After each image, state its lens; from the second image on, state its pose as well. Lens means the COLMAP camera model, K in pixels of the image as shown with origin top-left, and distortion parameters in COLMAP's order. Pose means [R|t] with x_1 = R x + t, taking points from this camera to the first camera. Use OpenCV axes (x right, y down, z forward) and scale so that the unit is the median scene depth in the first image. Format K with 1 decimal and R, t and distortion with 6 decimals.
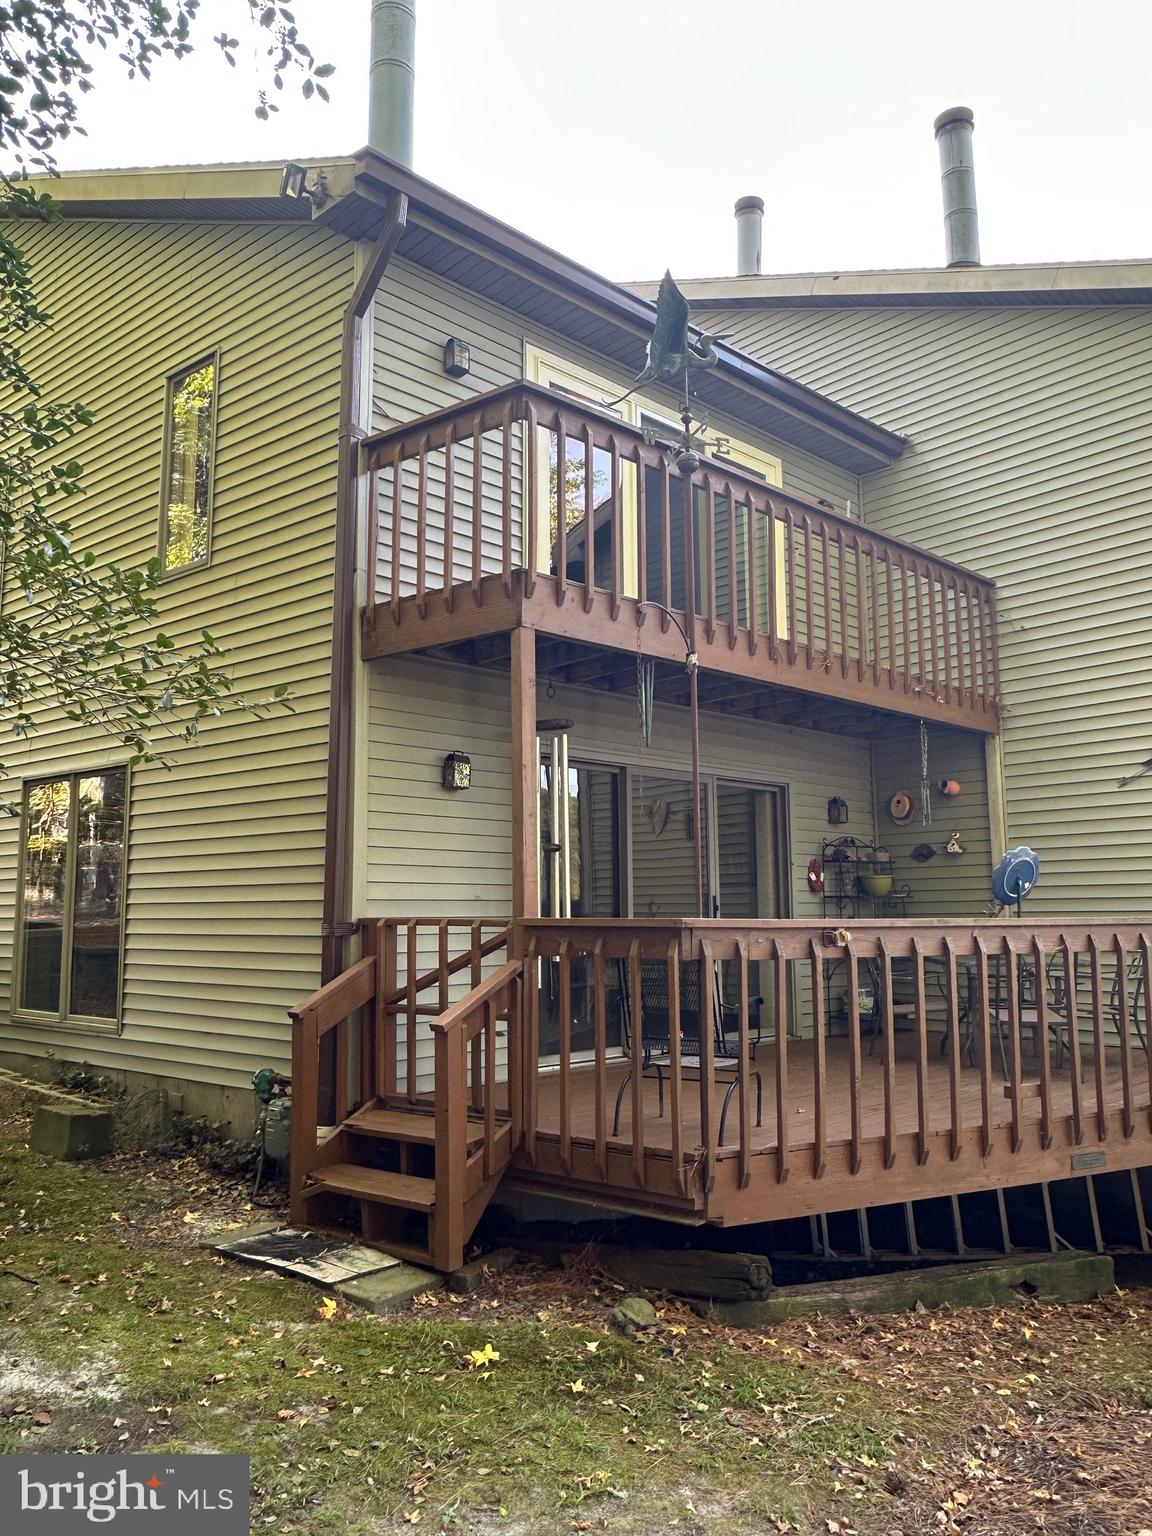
lens RADIAL K [[1081.1, 0, 576.0], [0, 1081.1, 768.0], [0, 0, 1]] dist [-0.003062, -0.000624]
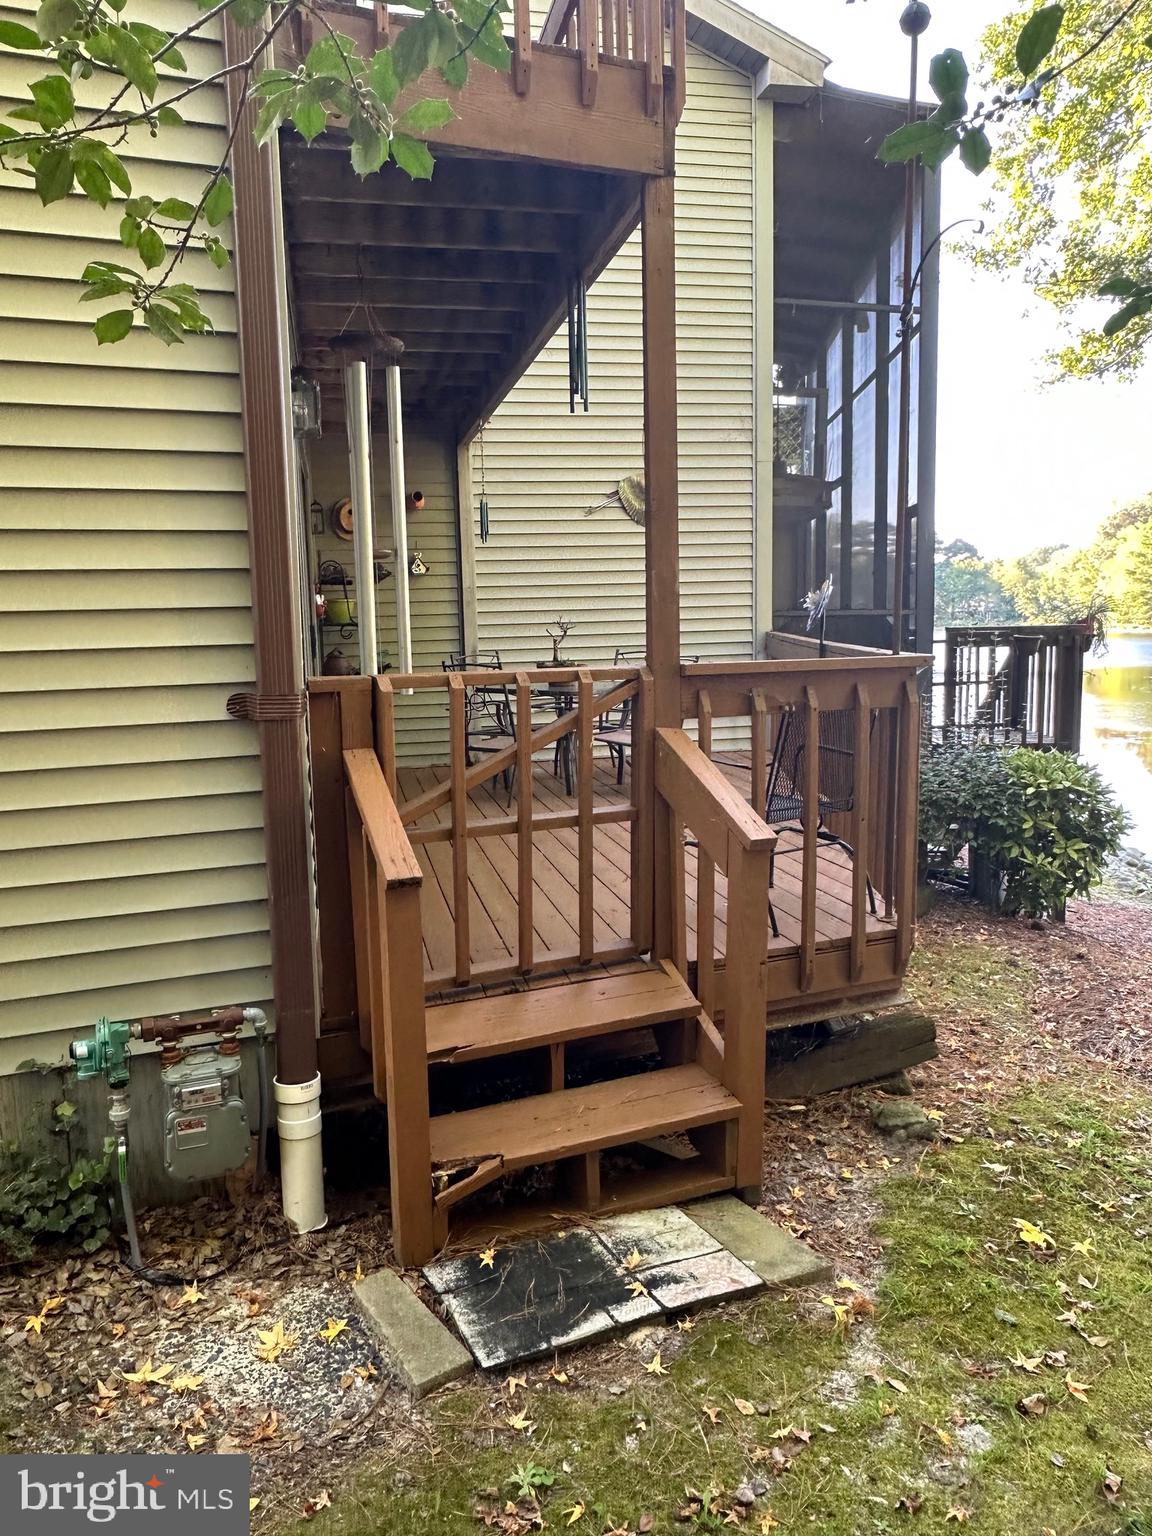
lens RADIAL K [[1081.1, 0, 576.0], [0, 1081.1, 768.0], [0, 0, 1]] dist [-0.003062, -0.000624]
pose [[0.504527, -0.123678, 0.854492, -0.676387], [-0.092456, 0.976257, 0.195892, 0.084790], [-0.858431, -0.177836, 0.481113, 0.765839]]
